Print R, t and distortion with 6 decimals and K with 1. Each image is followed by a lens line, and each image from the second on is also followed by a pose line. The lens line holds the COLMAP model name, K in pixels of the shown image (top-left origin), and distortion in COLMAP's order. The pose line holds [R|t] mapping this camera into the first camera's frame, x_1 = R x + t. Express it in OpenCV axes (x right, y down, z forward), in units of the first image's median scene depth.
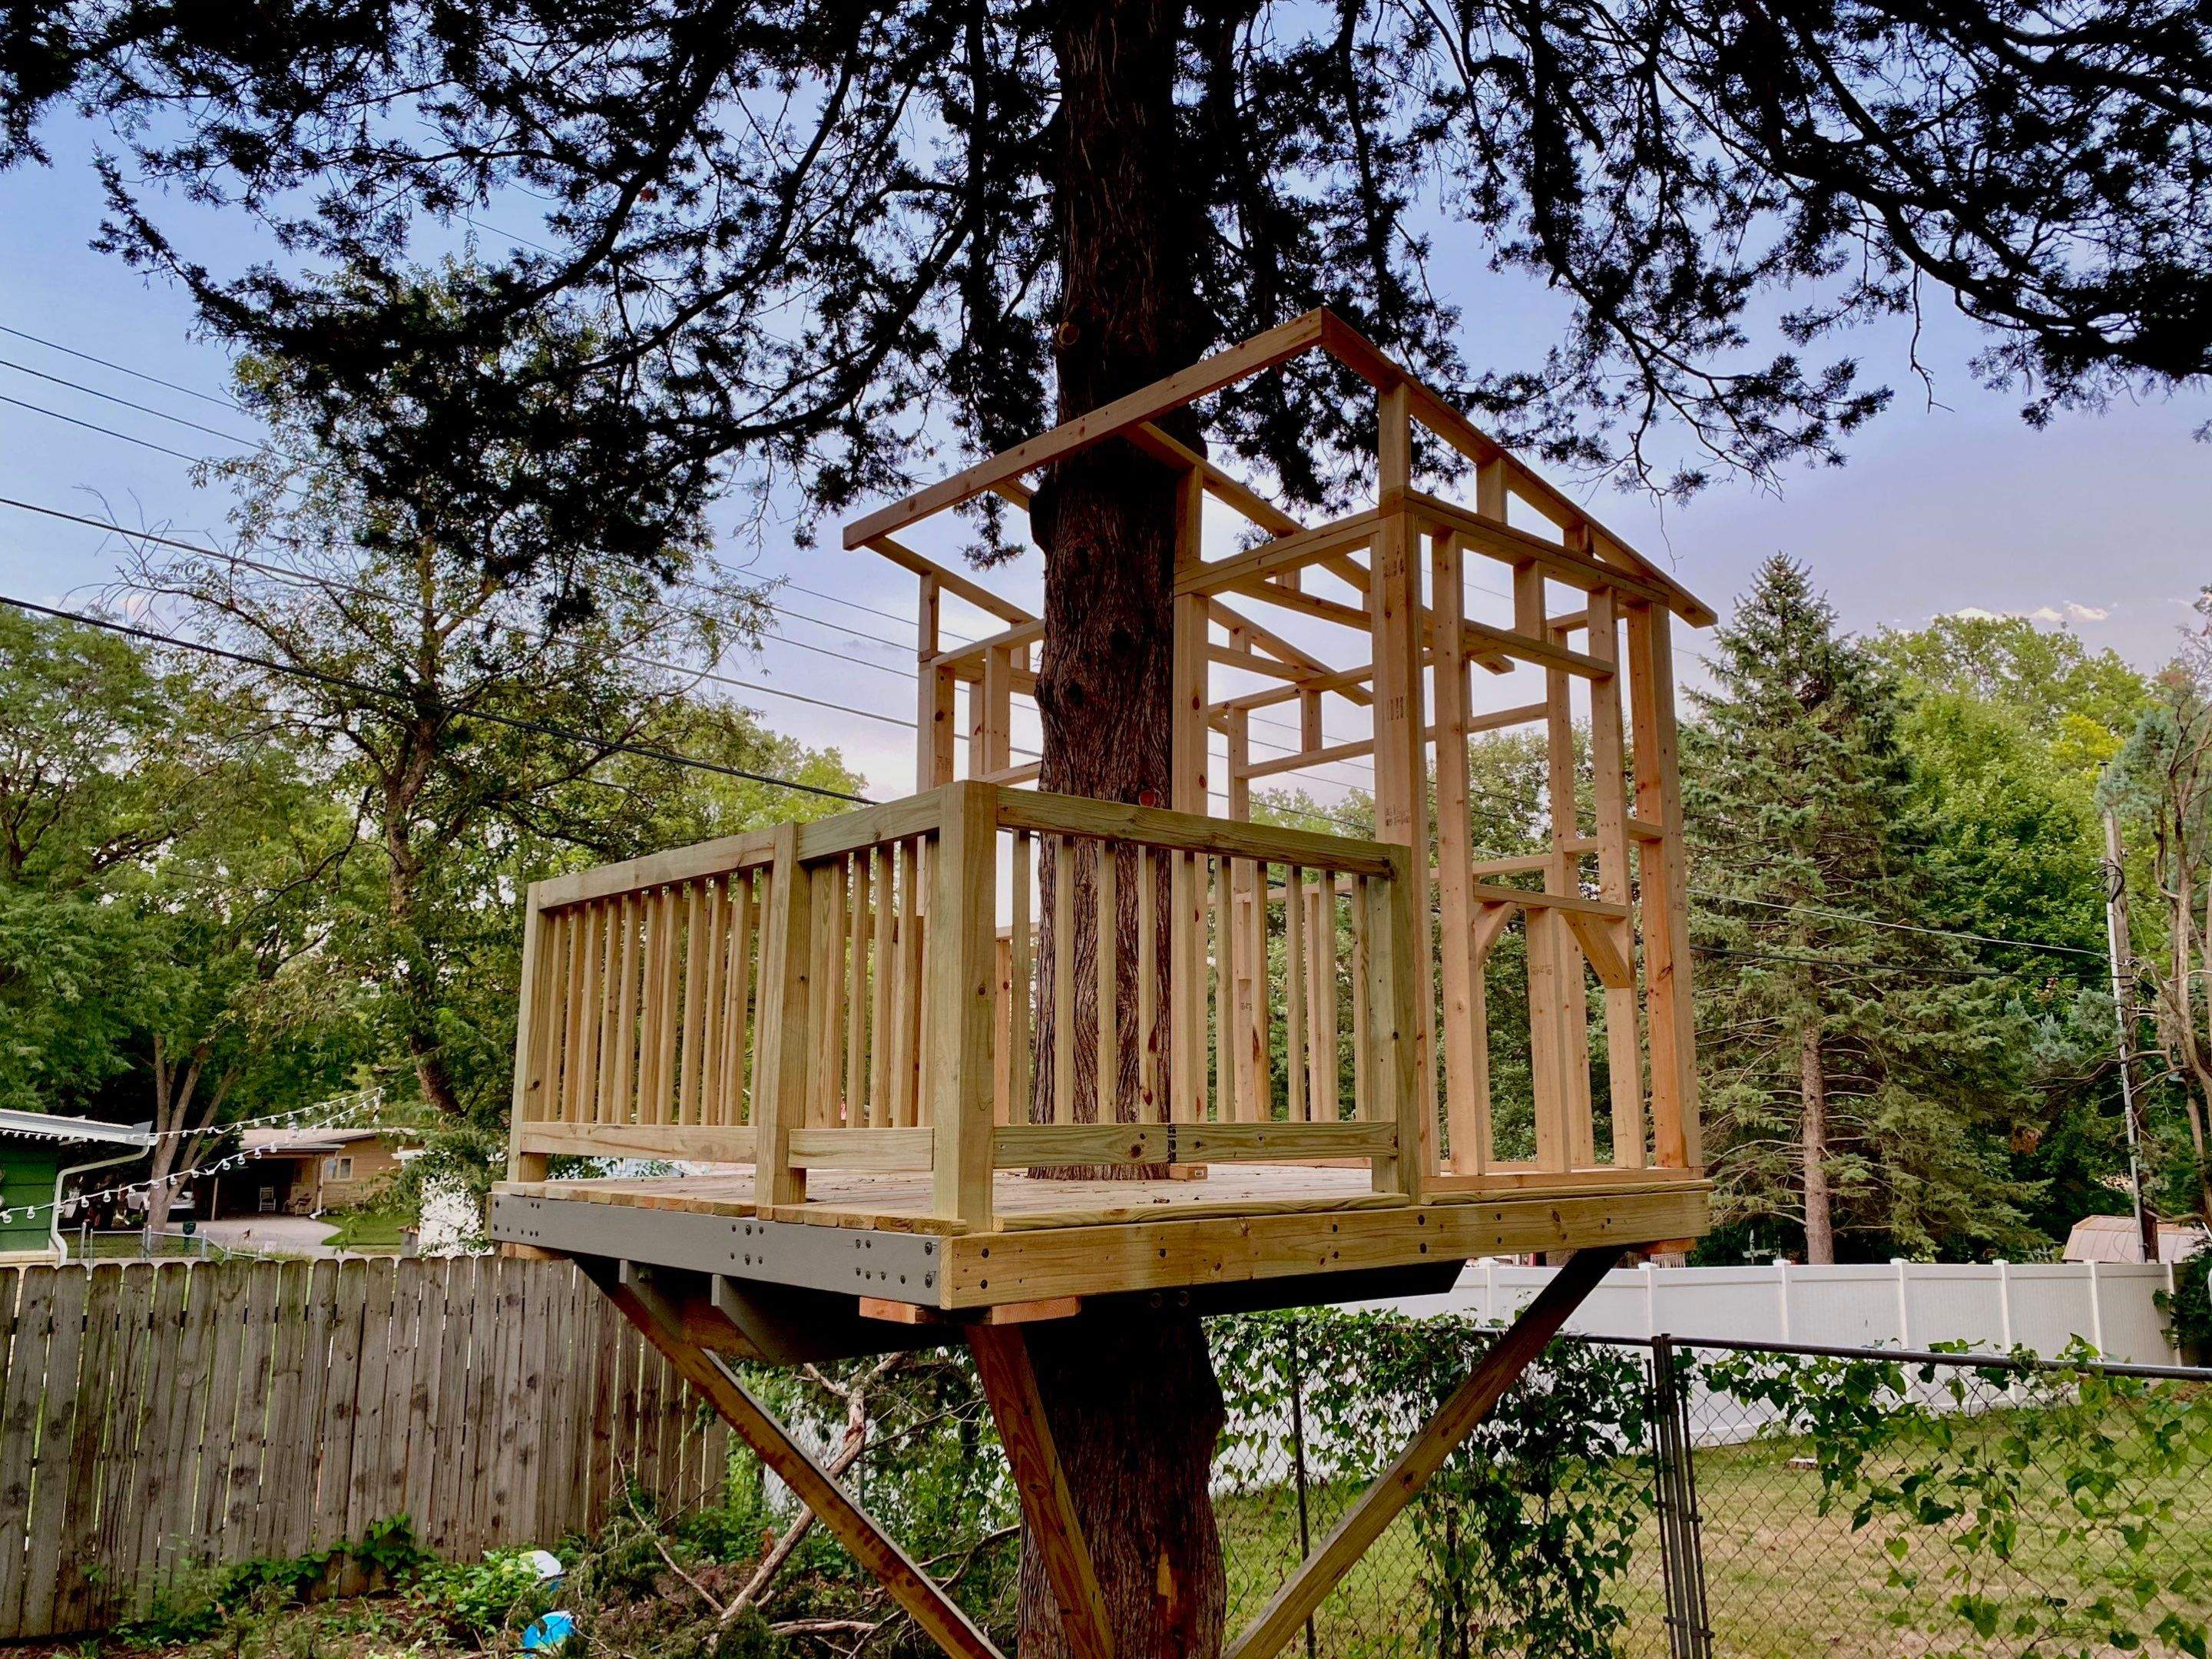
lens RADIAL K [[1656.9, 0, 1101.5], [0, 1656.9, 785.7], [0, 0, 1]] dist [-0.000244, 0.014535]
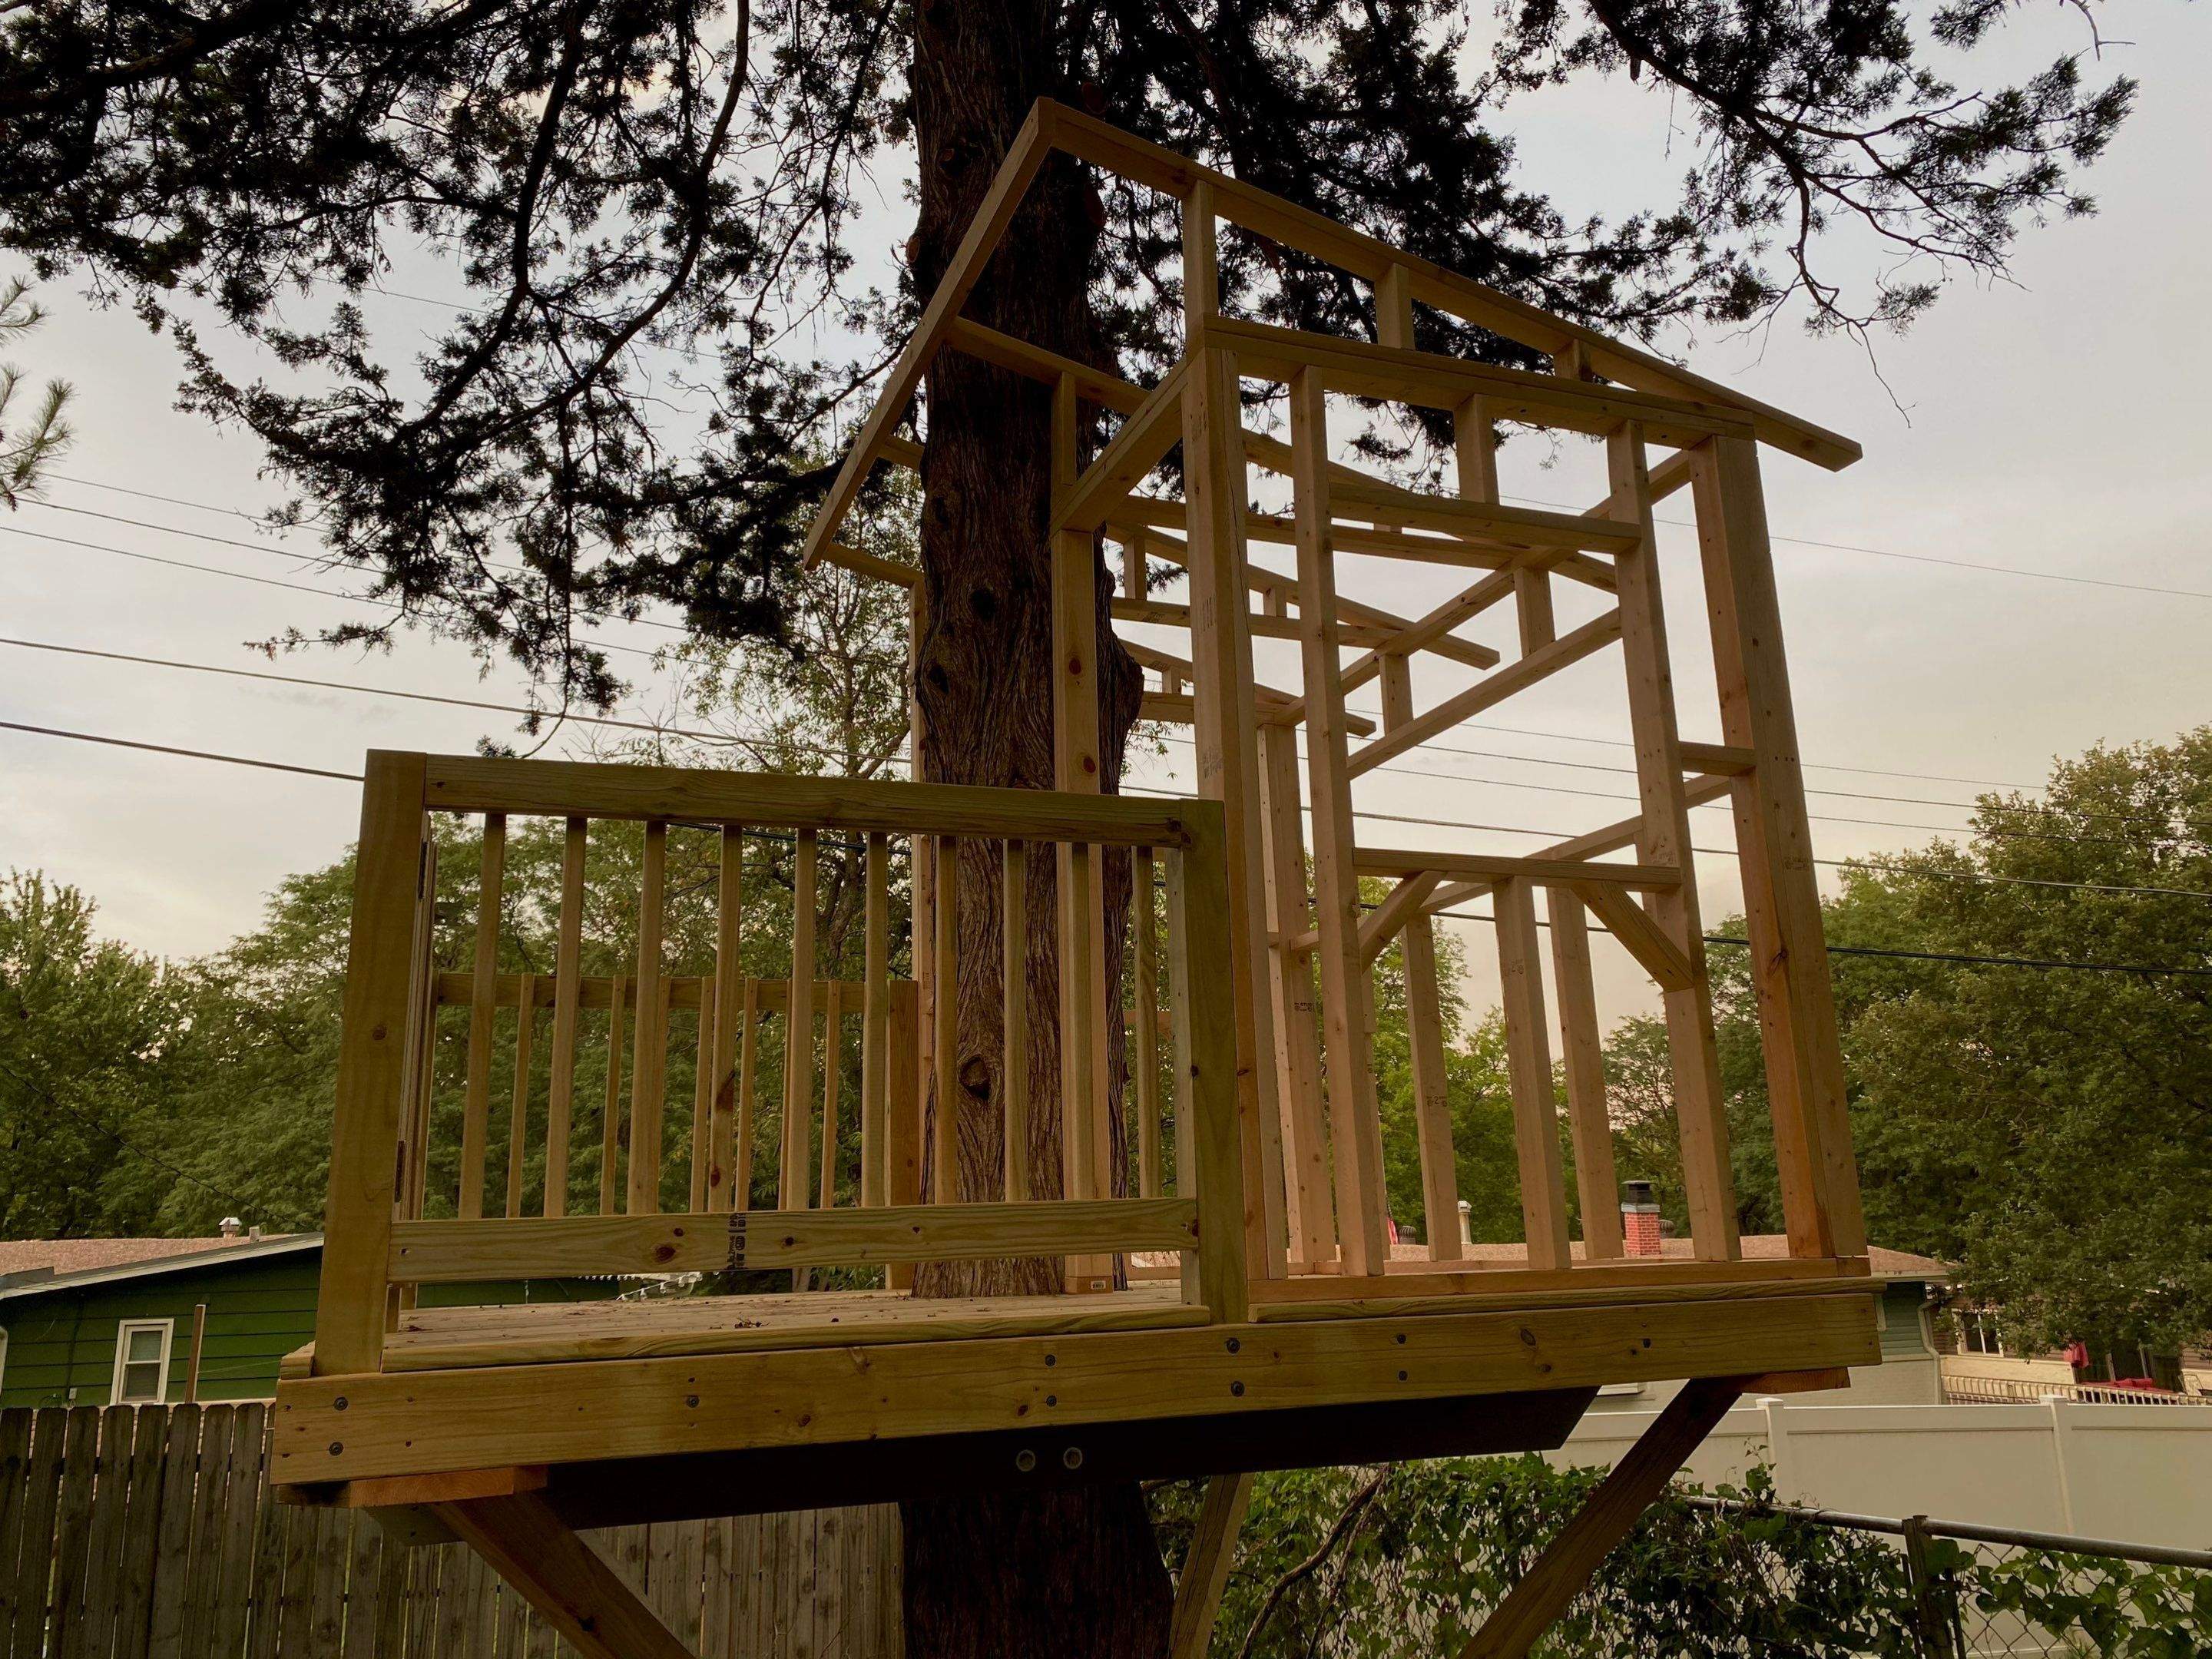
lens RADIAL K [[1656.9, 0, 1101.5], [0, 1656.9, 785.7], [0, 0, 1]] dist [-0.000244, 0.014535]
pose [[0.936954, -0.121326, -0.327716, 0.253506], [0.098066, 0.991400, -0.086658, 0.059372], [0.335412, 0.049057, 0.940794, 0.223530]]
